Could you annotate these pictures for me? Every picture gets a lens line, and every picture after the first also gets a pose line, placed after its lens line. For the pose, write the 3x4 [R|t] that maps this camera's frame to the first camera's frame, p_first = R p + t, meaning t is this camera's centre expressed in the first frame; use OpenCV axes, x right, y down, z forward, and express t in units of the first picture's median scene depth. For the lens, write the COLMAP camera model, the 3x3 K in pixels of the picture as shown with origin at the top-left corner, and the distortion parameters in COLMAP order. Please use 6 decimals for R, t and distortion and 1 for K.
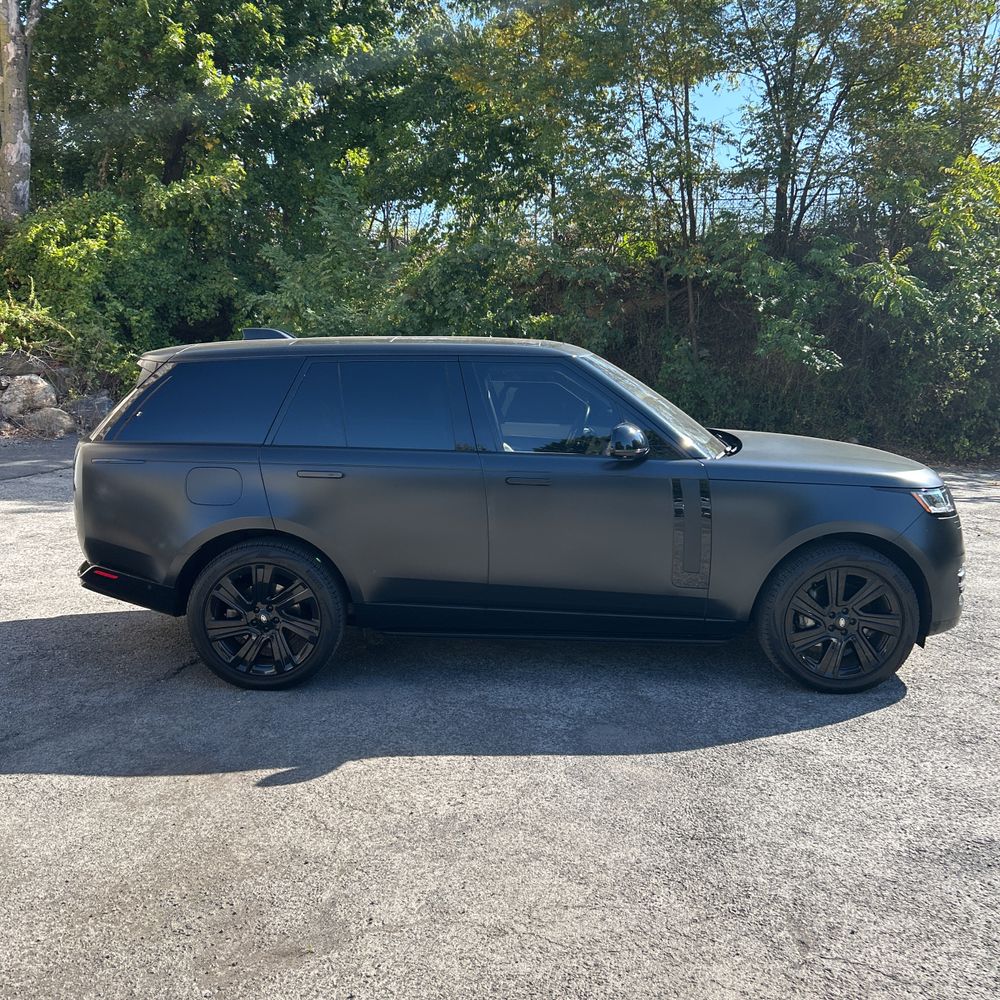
lens RADIAL K [[1013.8, 0, 499.9], [0, 1013.8, 515.6], [0, 0, 1]] dist [0.027891, -0.019242]
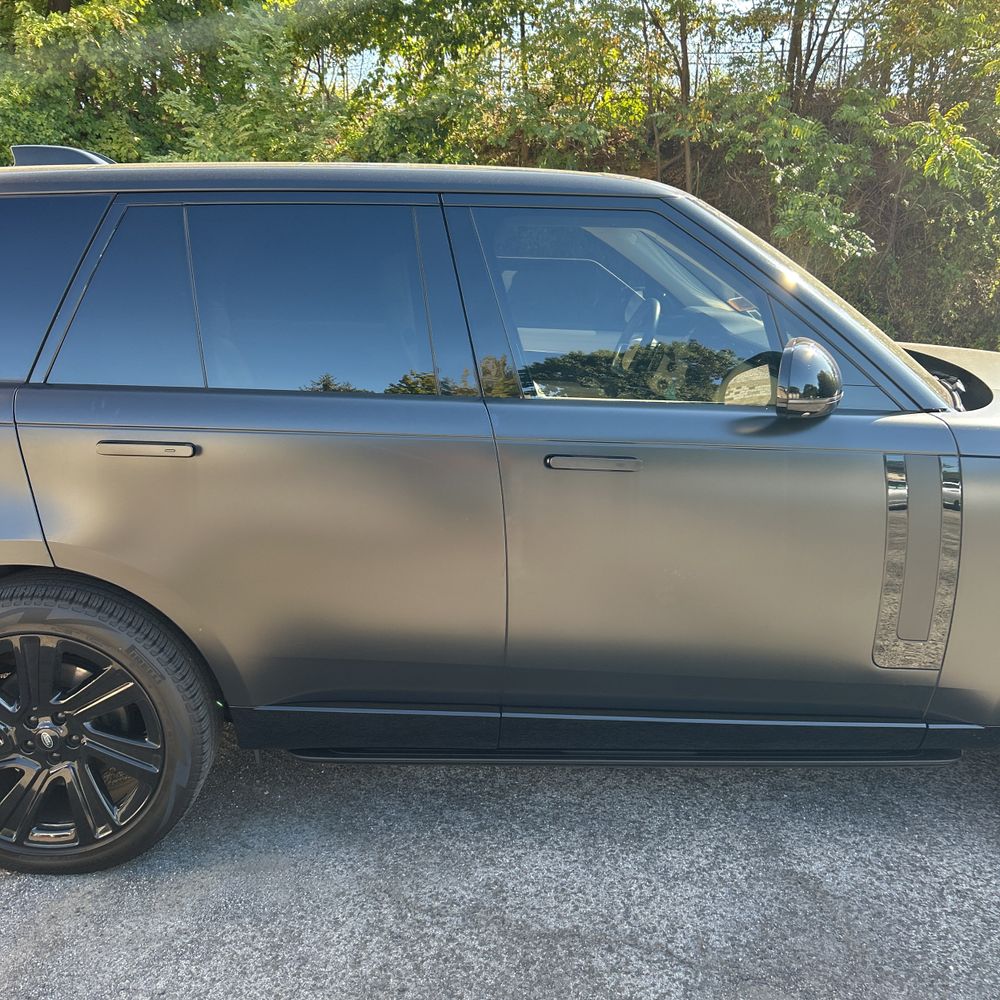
lens RADIAL K [[1036.3, 0, 500.0], [0, 1036.3, 500.0], [0, 0, 1]] dist [0.009697, 0.015091]
pose [[0.998784, -0.004850, 0.049062, -0.010464], [0.000607, 0.996283, 0.086142, -0.015516], [-0.049297, -0.086008, 0.995074, 0.137088]]
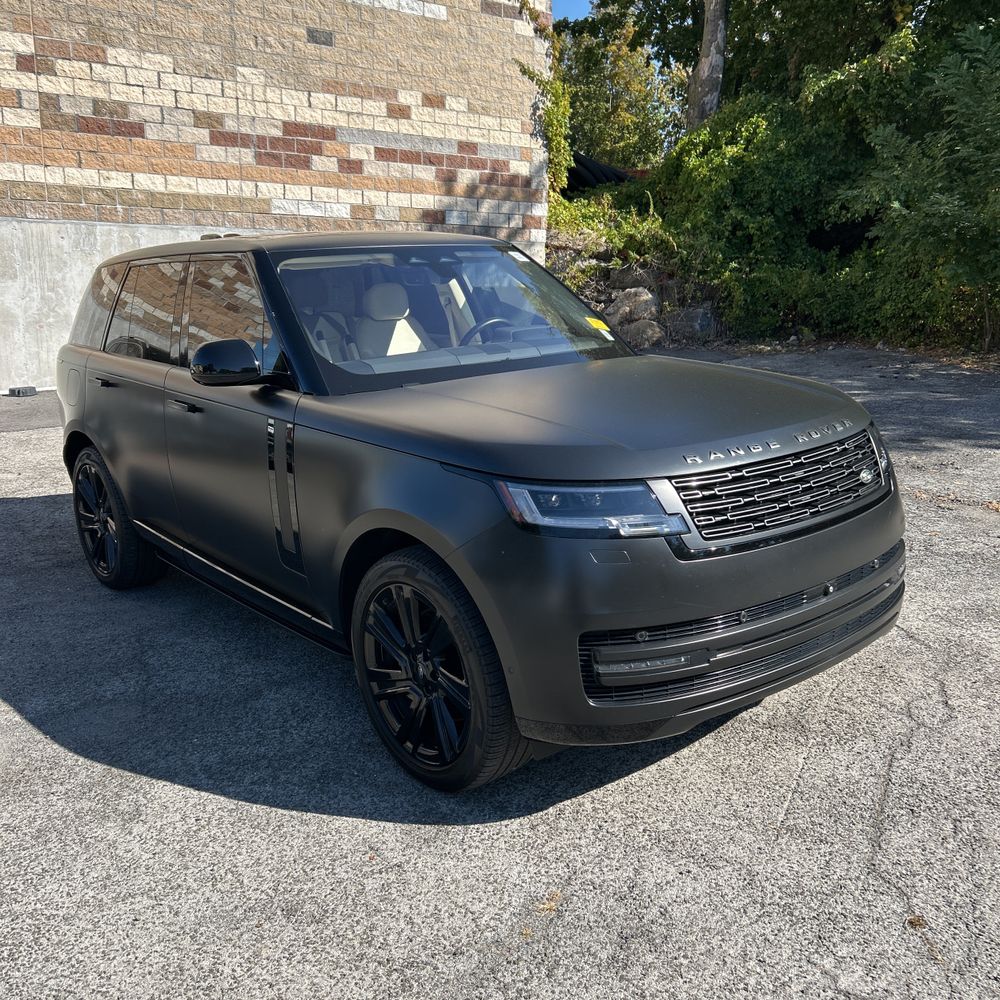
lens RADIAL K [[1036.3, 0, 500.0], [0, 1036.3, 500.0], [0, 0, 1]] dist [0.009697, 0.015091]
pose [[0.651772, 0.141345, -0.745128, 0.236408], [-0.095135, 0.989957, 0.104572, -0.019260], [0.752425, 0.002731, 0.658672, 0.181375]]
